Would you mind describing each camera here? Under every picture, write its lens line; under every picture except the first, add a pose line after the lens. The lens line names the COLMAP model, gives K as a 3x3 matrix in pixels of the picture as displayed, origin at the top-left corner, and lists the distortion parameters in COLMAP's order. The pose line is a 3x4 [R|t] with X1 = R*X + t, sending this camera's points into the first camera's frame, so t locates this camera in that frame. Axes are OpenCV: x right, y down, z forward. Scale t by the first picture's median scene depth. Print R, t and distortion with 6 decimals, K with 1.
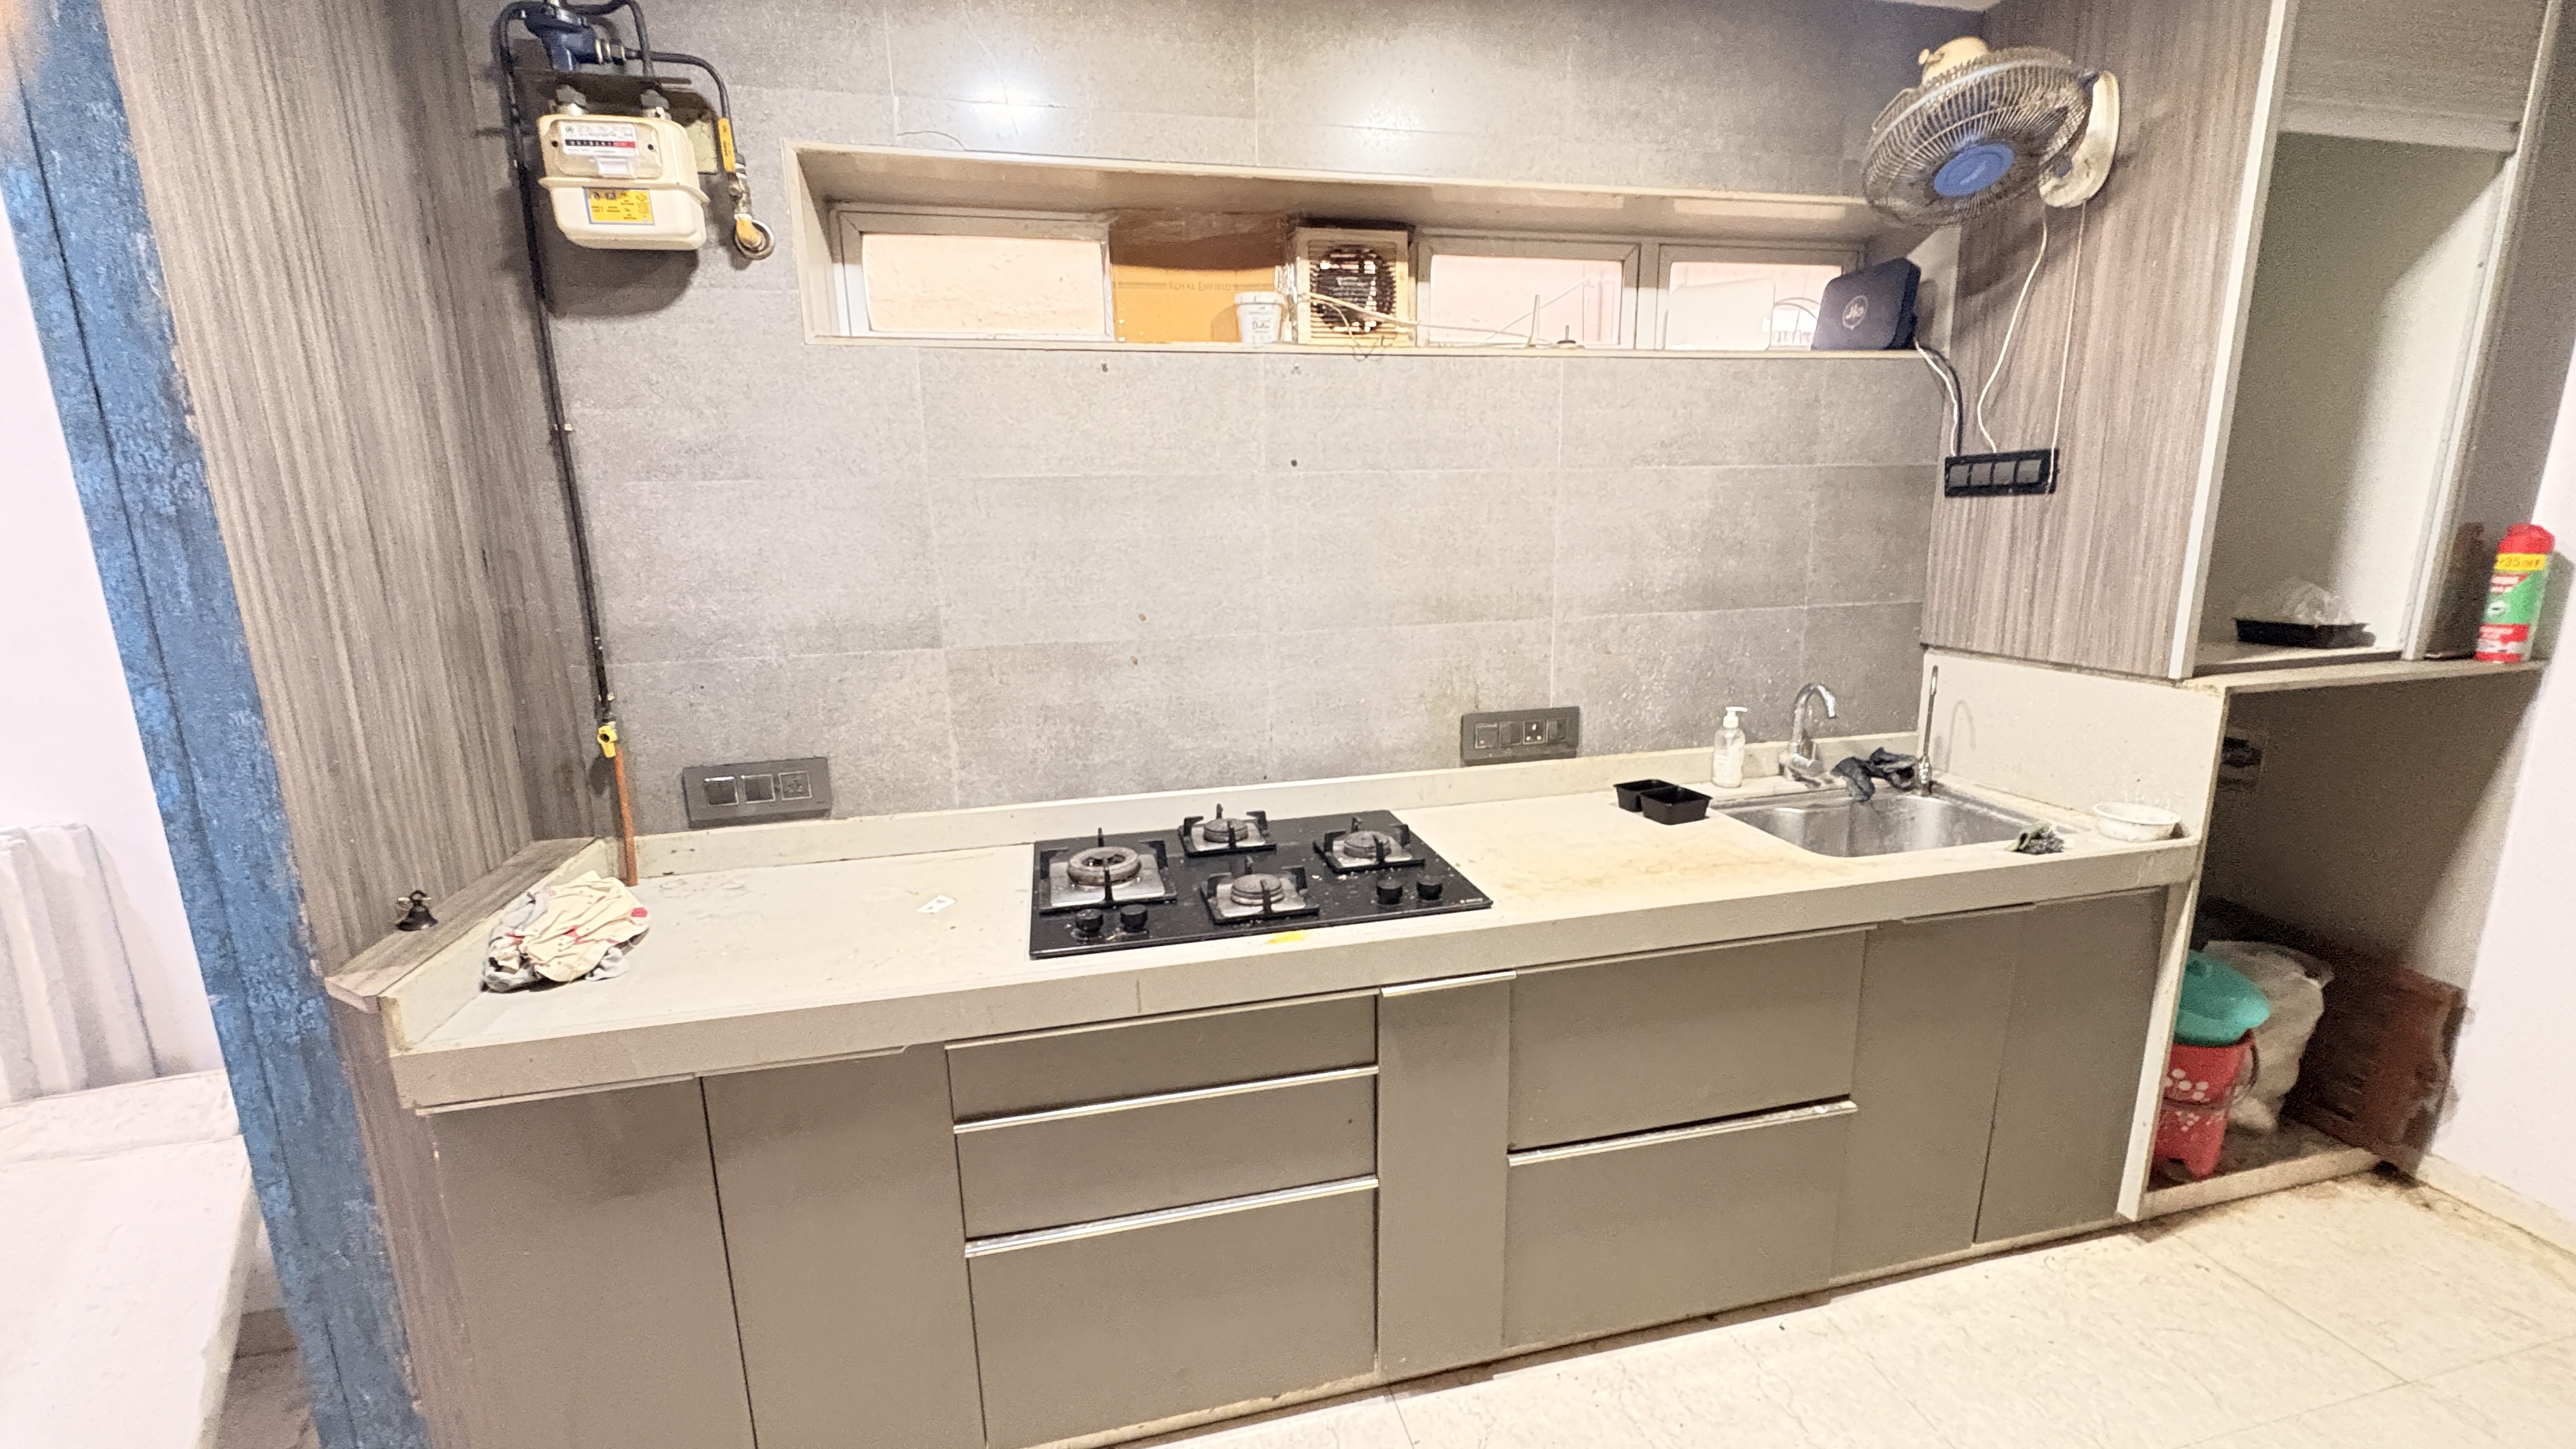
lens RADIAL K [[1022.6, 0, 1282.6], [0, 1022.6, 722.7], [0, 0, 1]] dist [-0.001568, -0.000197]
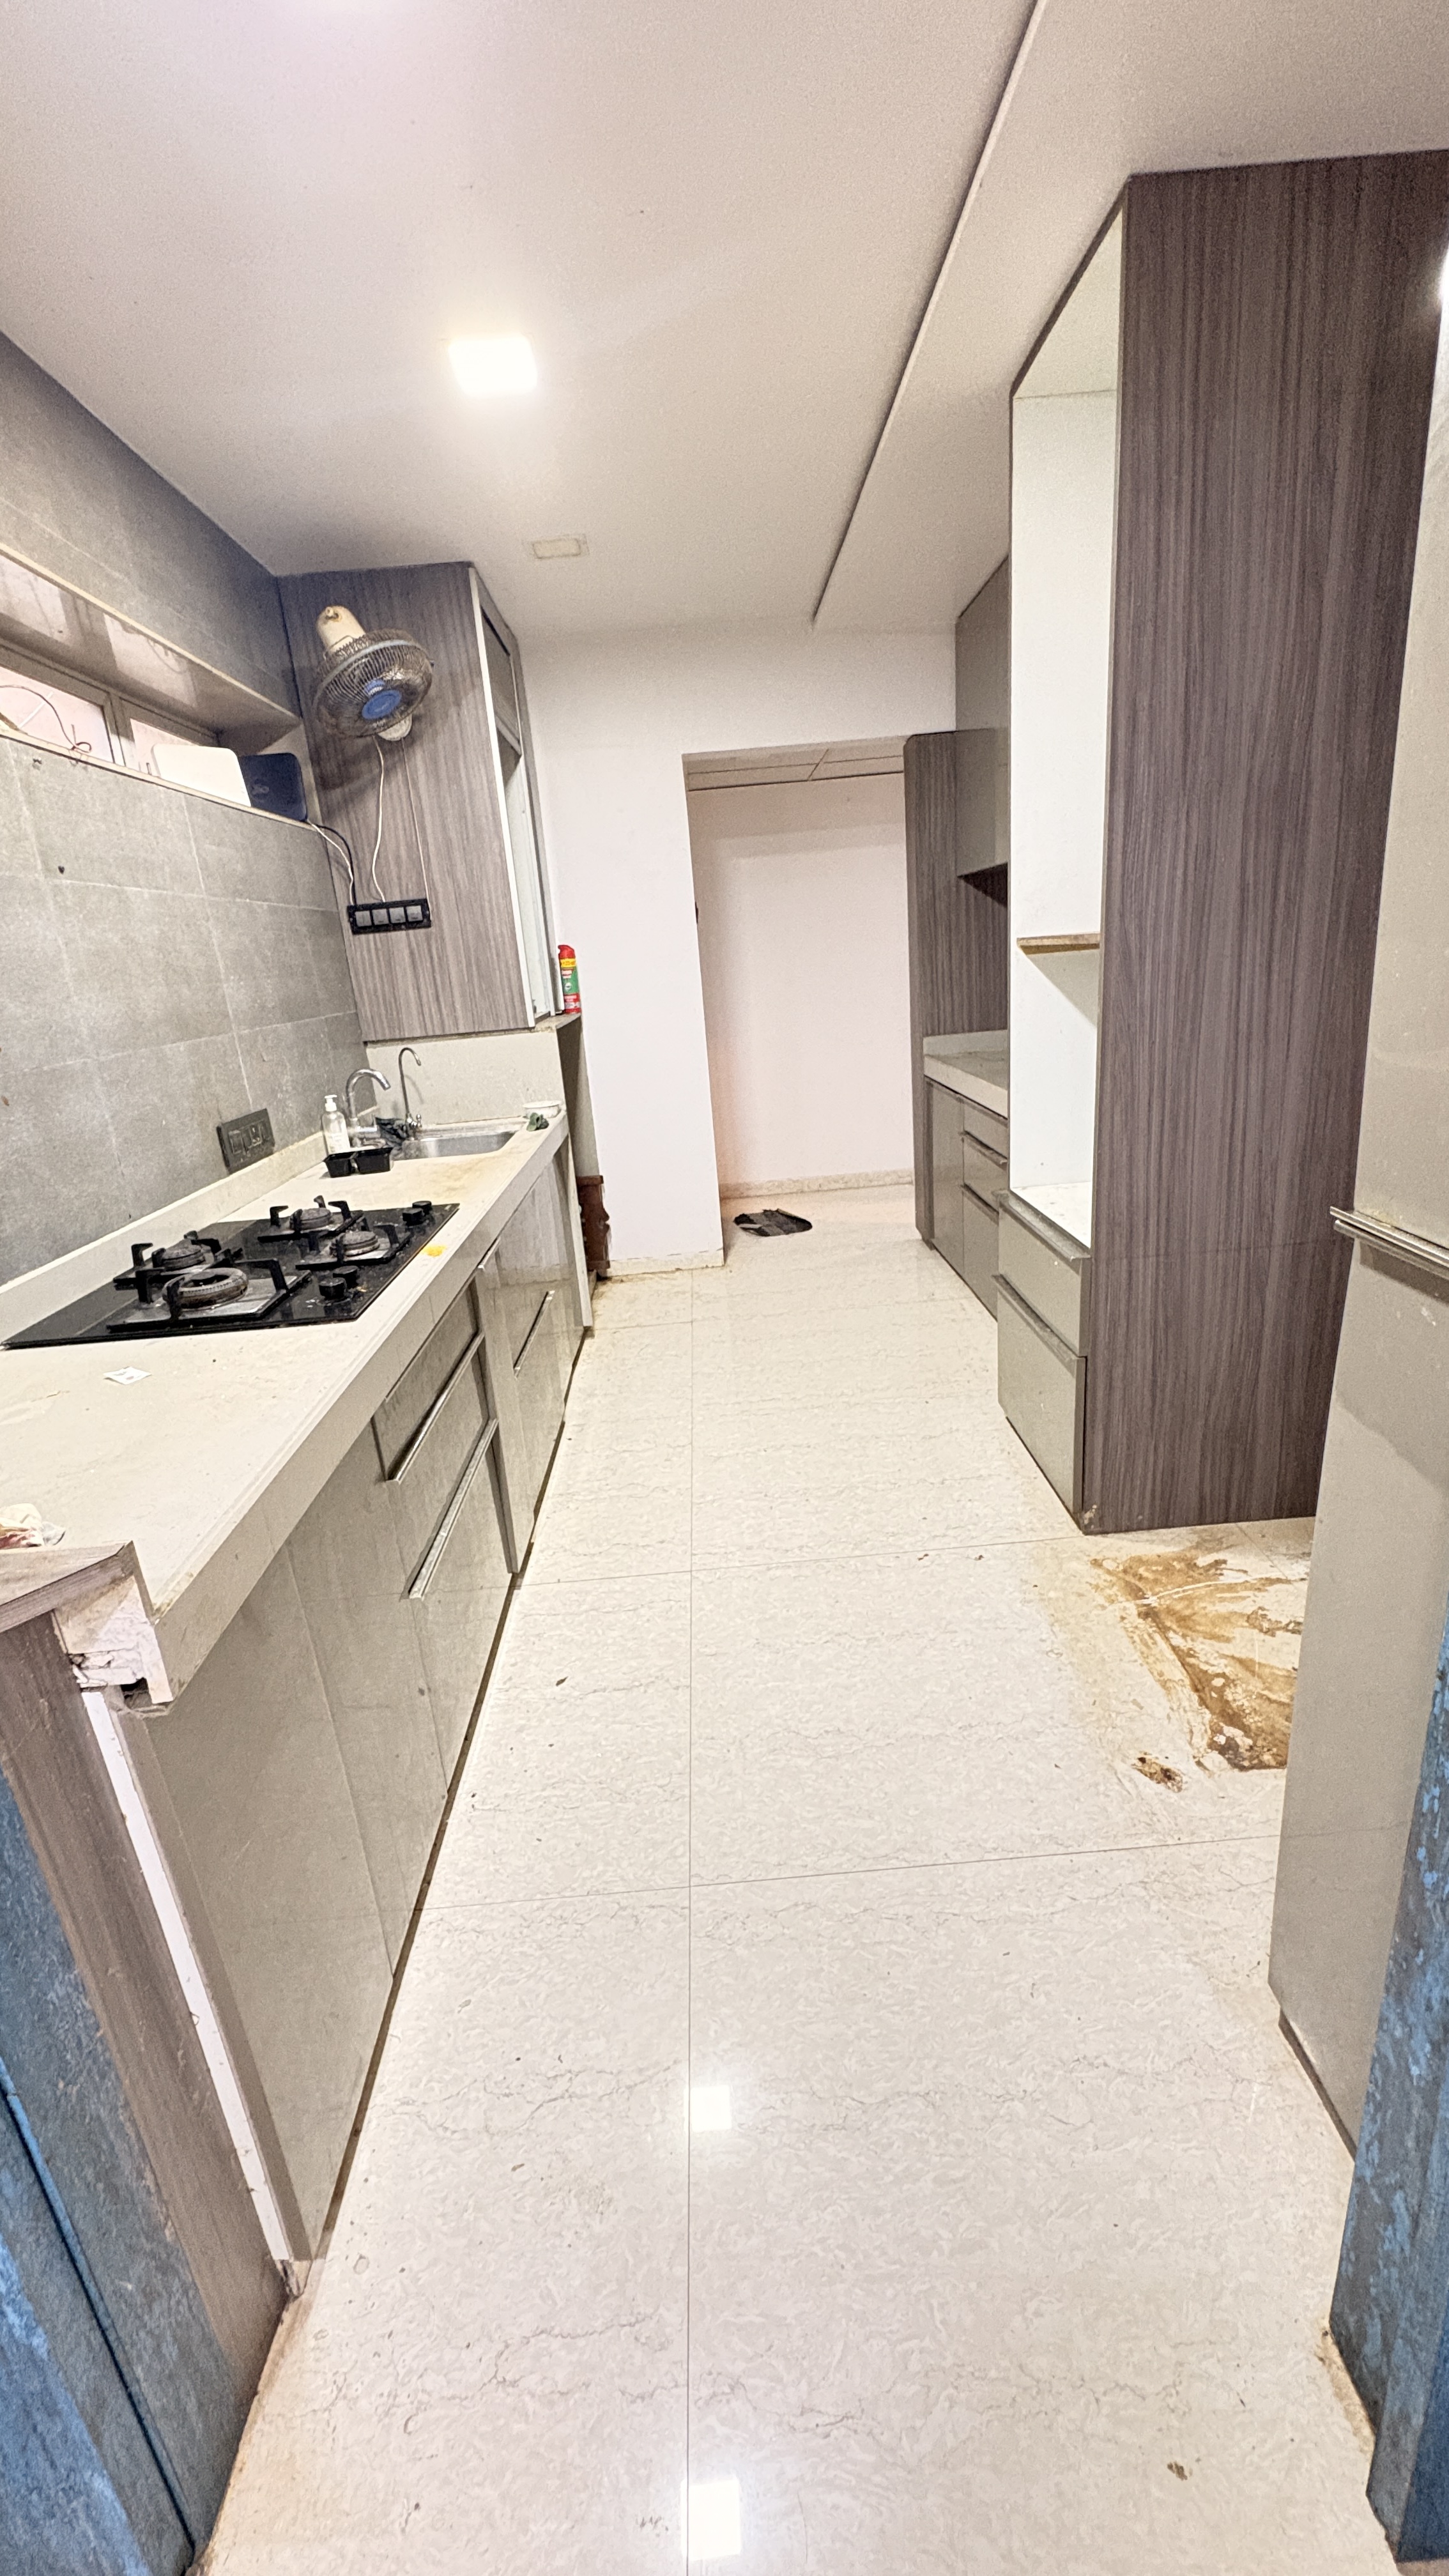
lens RADIAL K [[1022.6, 0, 722.5], [0, 1022.6, 1284.1], [0, 0, 1]] dist [-0.001568, -0.000197]
pose [[0.203821, -0.300099, 0.931879, -0.841397], [0.270859, 0.931990, 0.240893, 0.035085], [-0.940794, 0.203309, 0.271244, 0.262332]]
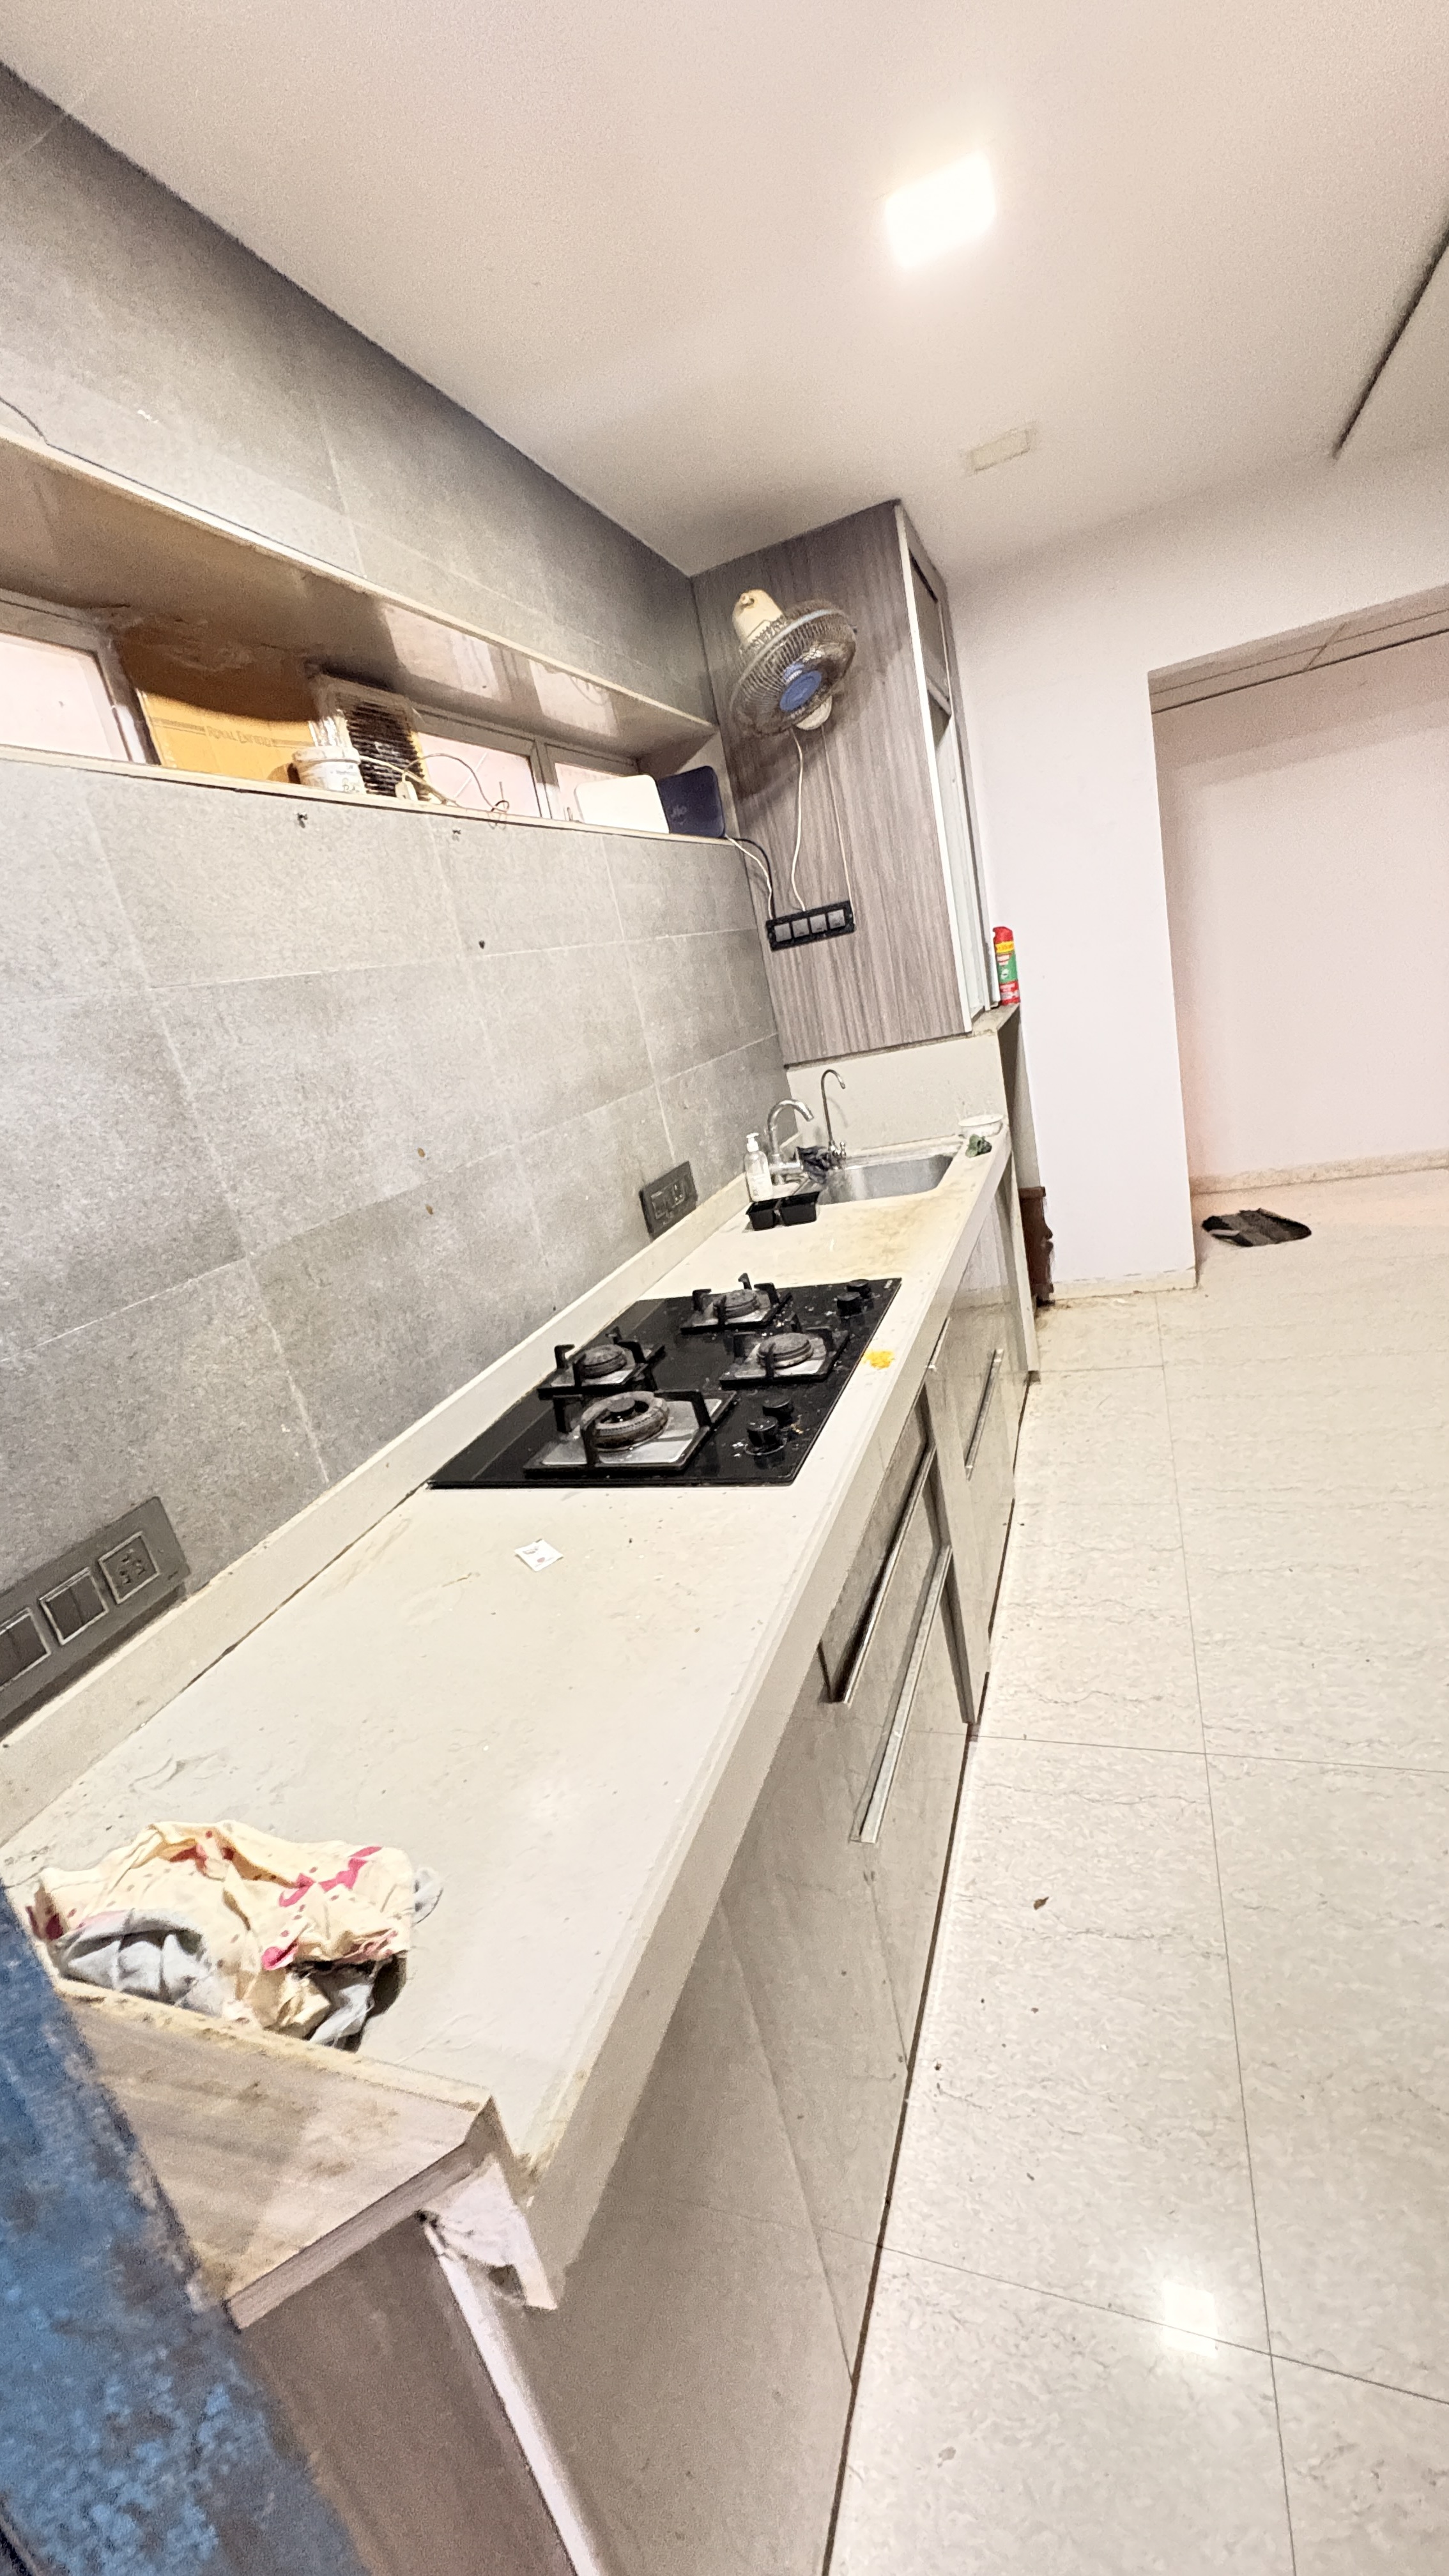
lens RADIAL K [[1022.6, 0, 722.5], [0, 1022.6, 1284.4], [0, 0, 1]] dist [-0.001568, -0.000197]
pose [[0.540994, -0.328190, 0.774350, -0.639753], [0.354854, 0.923824, 0.143625, -0.041259], [-0.762499, 0.197081, 0.616242, 0.371422]]
